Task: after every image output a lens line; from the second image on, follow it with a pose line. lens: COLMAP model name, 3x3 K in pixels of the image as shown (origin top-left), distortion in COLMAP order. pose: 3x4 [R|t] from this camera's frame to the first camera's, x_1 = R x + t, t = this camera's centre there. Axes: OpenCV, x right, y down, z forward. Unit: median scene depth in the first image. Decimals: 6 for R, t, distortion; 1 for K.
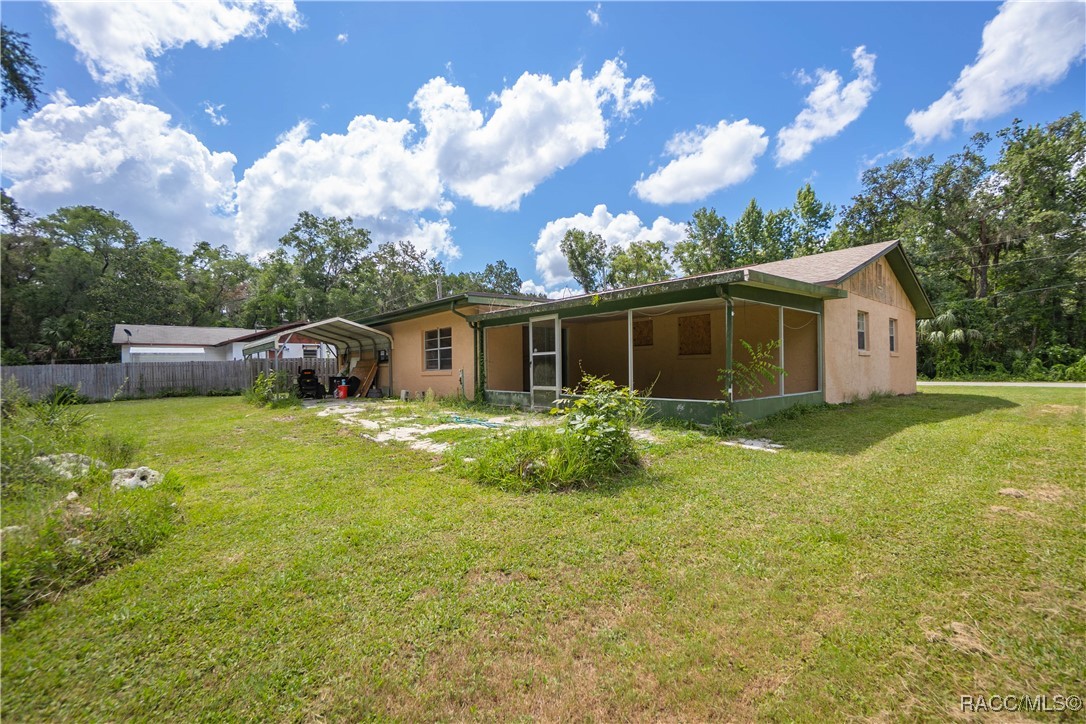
lens RADIAL K [[483.2, 0, 543.0], [0, 483.2, 362.0], [0, 0, 1]] dist [-0.049205, 0.022689]
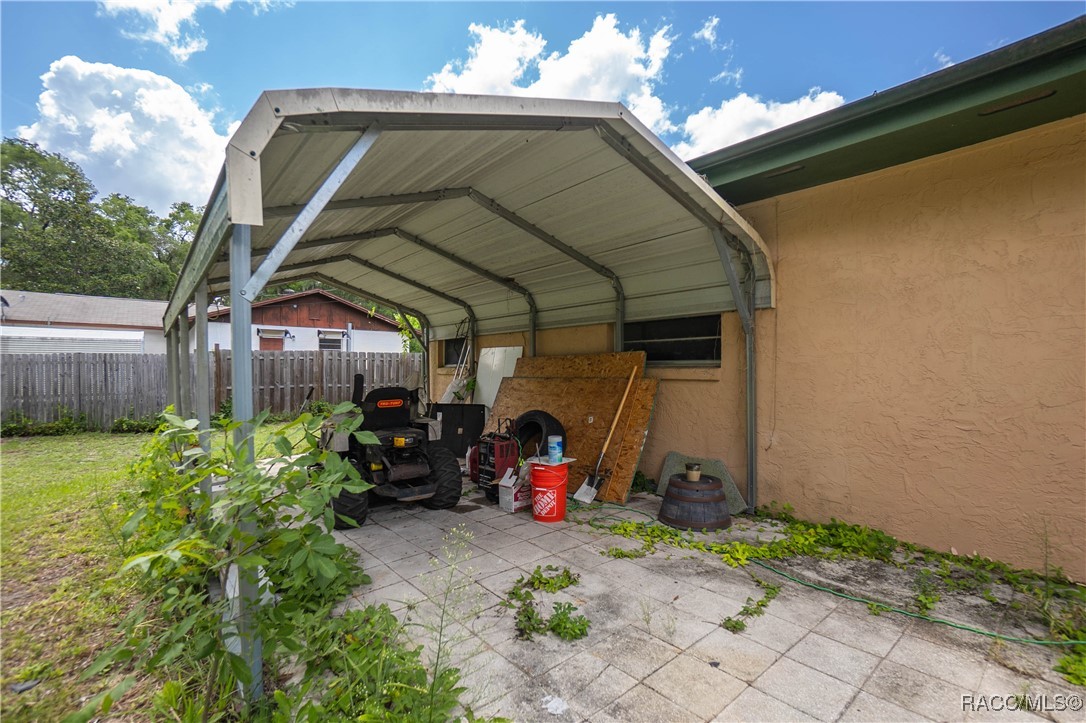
lens RADIAL K [[483.2, 0, 543.0], [0, 483.2, 361.5], [0, 0, 1]] dist [-0.049205, 0.022689]
pose [[0.999852, 0.017230, -0.000153, -0.266193], [-0.017230, 0.999827, -0.006980, 0.001976], [0.000032, 0.006981, 0.999976, 0.483551]]
